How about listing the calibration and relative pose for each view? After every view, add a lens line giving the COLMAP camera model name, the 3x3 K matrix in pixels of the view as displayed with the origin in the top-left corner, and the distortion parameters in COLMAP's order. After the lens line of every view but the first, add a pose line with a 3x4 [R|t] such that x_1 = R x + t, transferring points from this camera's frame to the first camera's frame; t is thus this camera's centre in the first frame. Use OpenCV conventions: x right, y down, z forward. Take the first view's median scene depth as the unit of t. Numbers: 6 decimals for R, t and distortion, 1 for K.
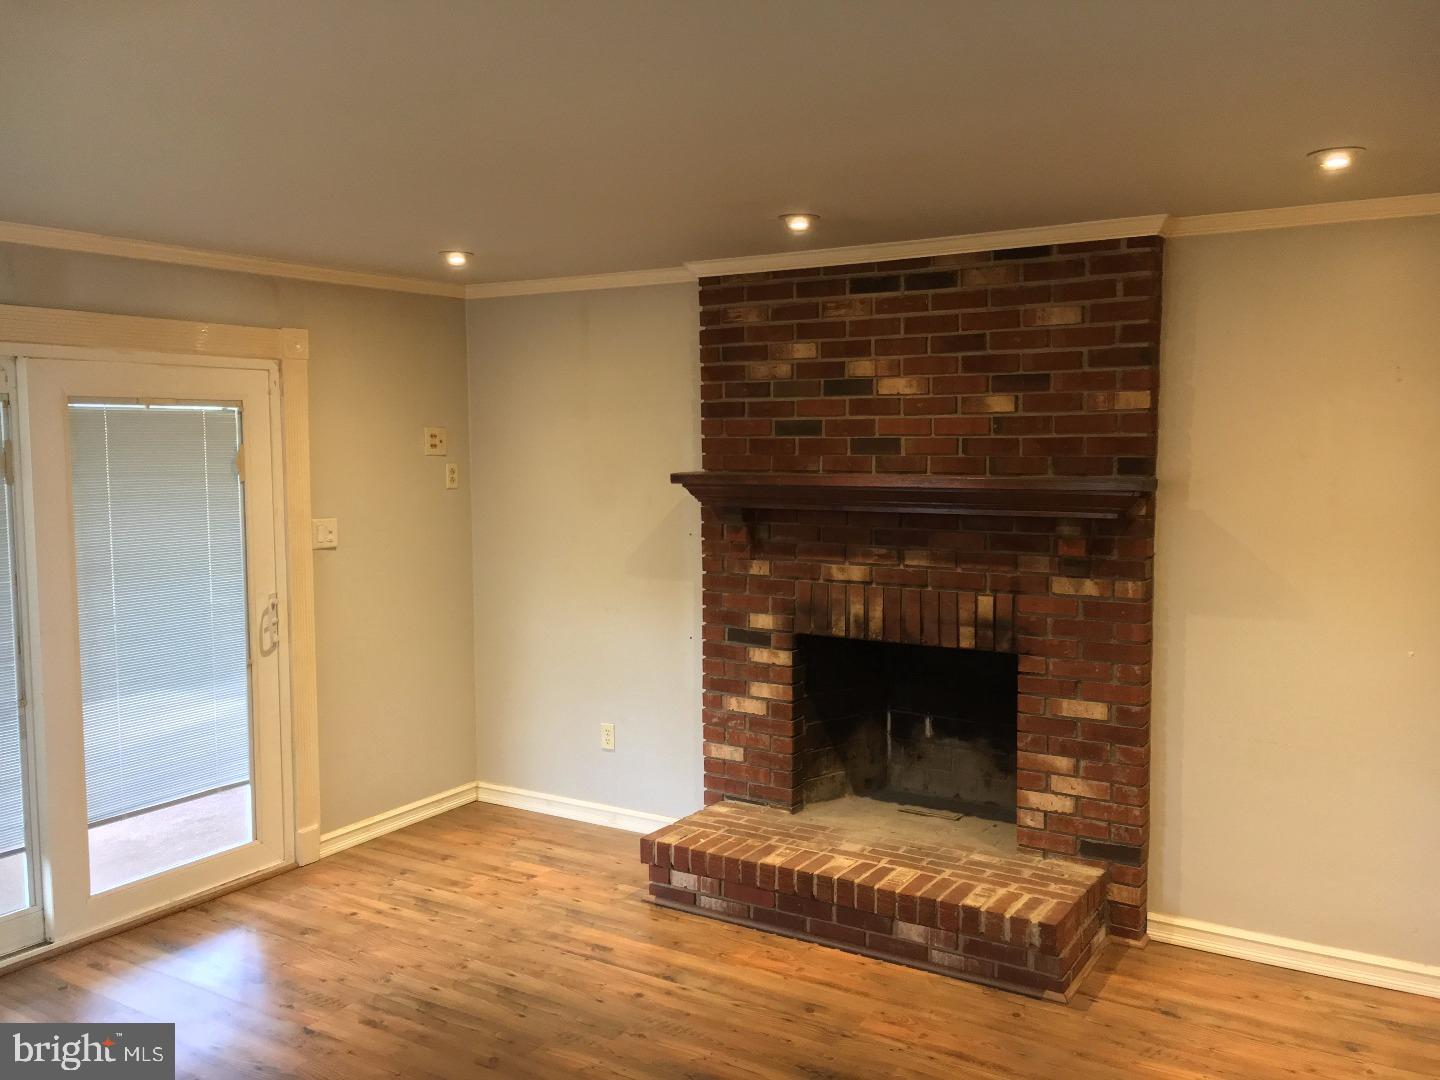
lens RADIAL K [[1227.1, 0, 717.7], [0, 1227.1, 541.4], [0, 0, 1]] dist [0.083013, -0.112151]
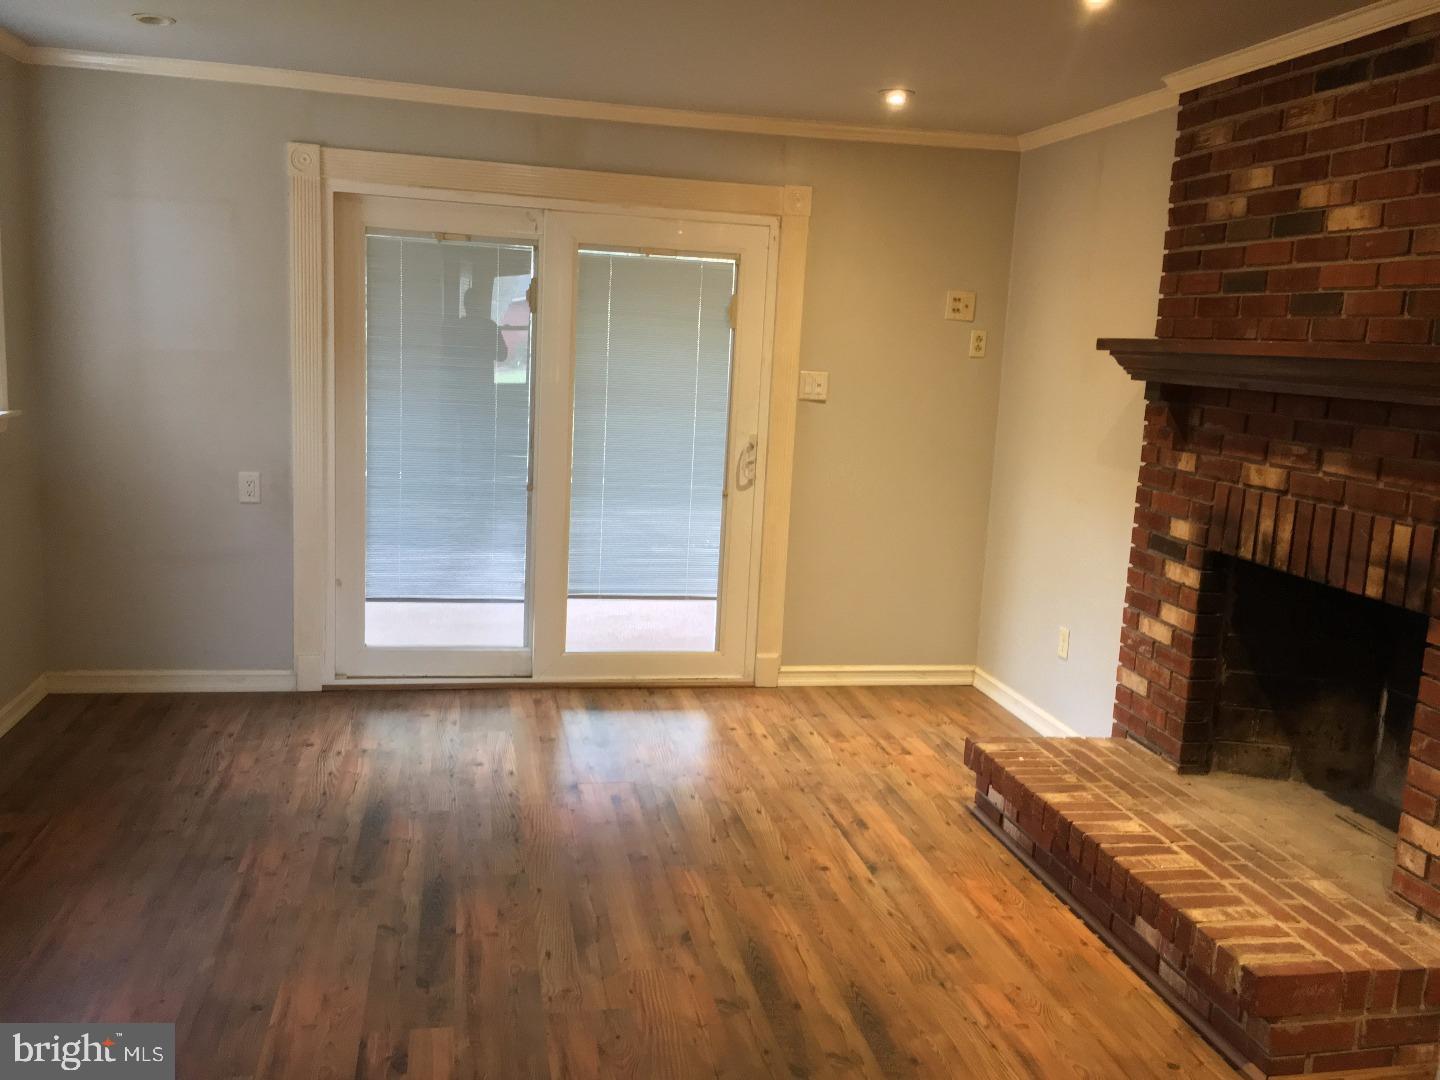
lens RADIAL K [[1227.1, 0, 717.7], [0, 1227.1, 541.4], [0, 0, 1]] dist [0.083013, -0.112151]
pose [[0.682376, 0.159956, -0.713286, 0.425646], [-0.117597, 0.987077, 0.108854, 0.021352], [0.721481, 0.009601, 0.692368, 0.235148]]
